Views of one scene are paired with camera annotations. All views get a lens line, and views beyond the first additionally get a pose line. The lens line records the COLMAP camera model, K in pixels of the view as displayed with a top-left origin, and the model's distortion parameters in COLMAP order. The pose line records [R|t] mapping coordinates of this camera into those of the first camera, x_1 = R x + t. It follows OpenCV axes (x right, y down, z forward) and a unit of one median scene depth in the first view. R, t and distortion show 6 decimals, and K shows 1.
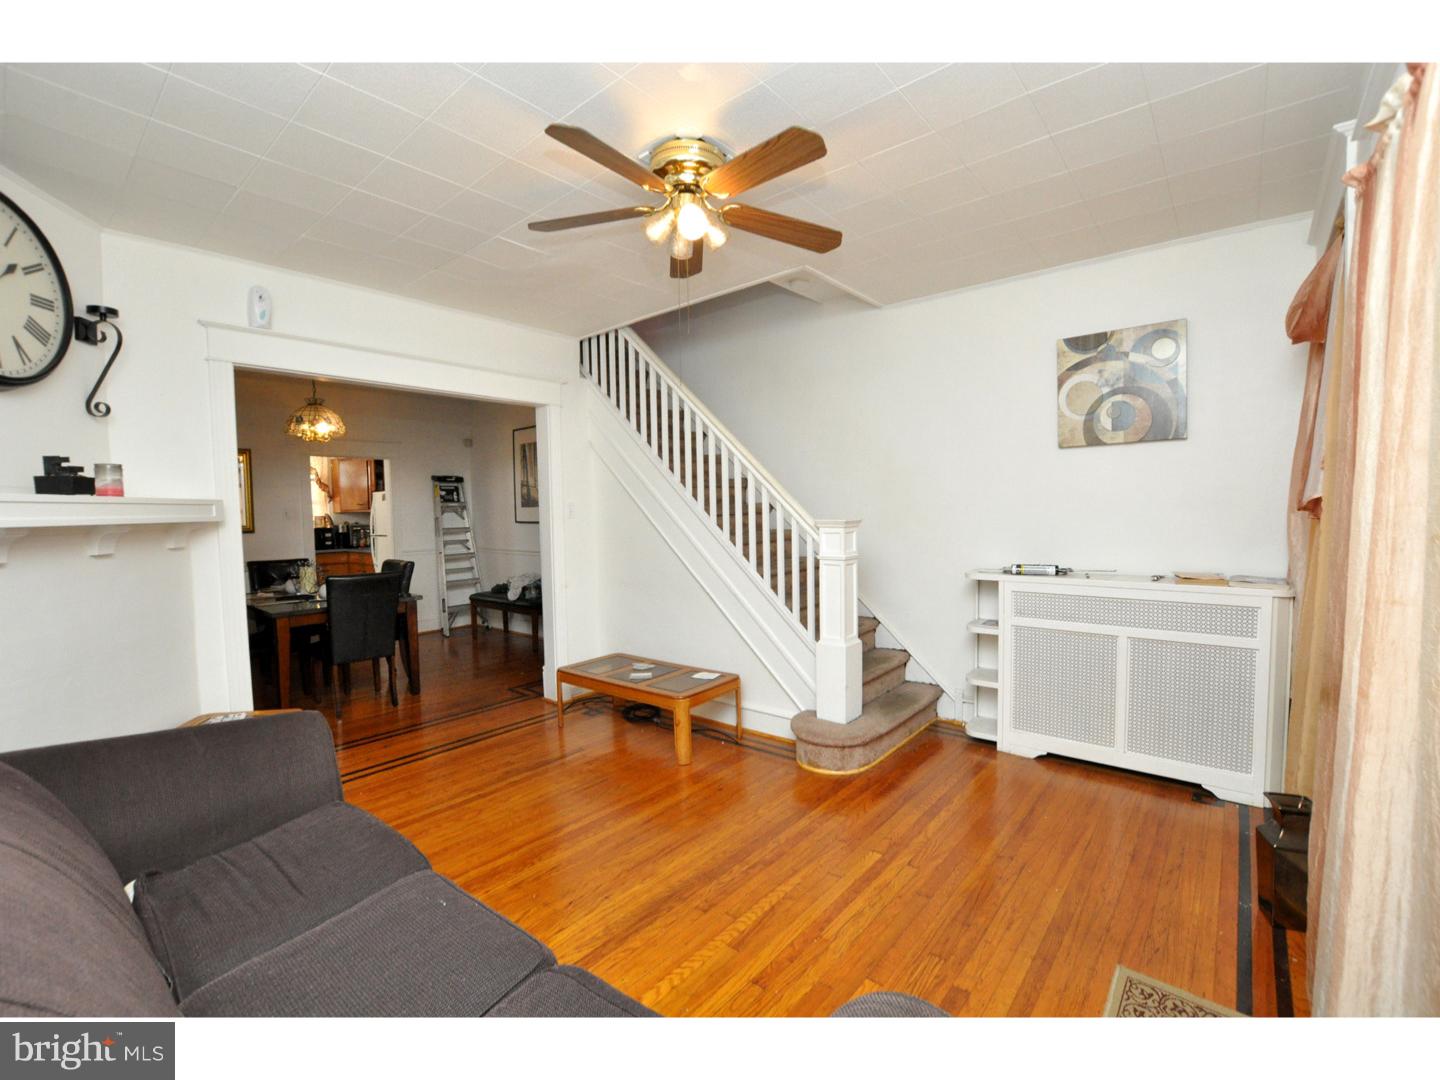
lens RADIAL K [[625.1, 0, 721.0], [0, 625.1, 548.1], [0, 0, 1]] dist [-0.036932, 0.000460]
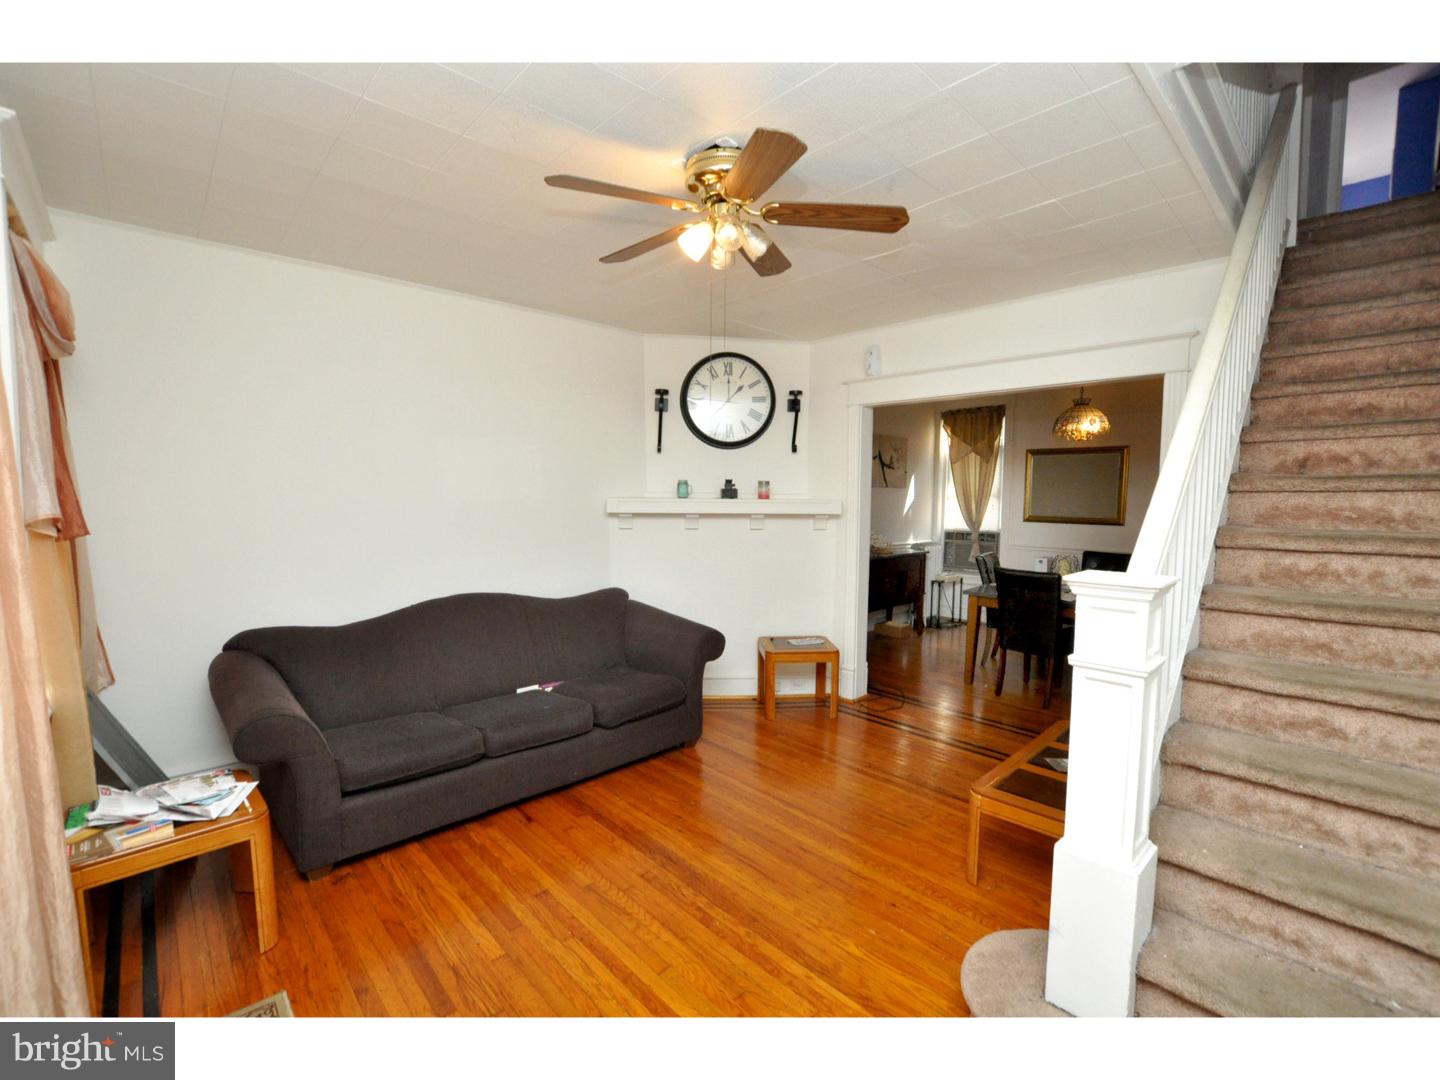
lens RADIAL K [[625.1, 0, 720.8], [0, 625.1, 542.2], [0, 0, 1]] dist [-0.036932, 0.000460]
pose [[-0.124819, 0.090472, -0.988046, 0.669452], [-0.067489, 0.992753, 0.099429, -0.096412], [0.989881, 0.079093, -0.117809, 0.795763]]
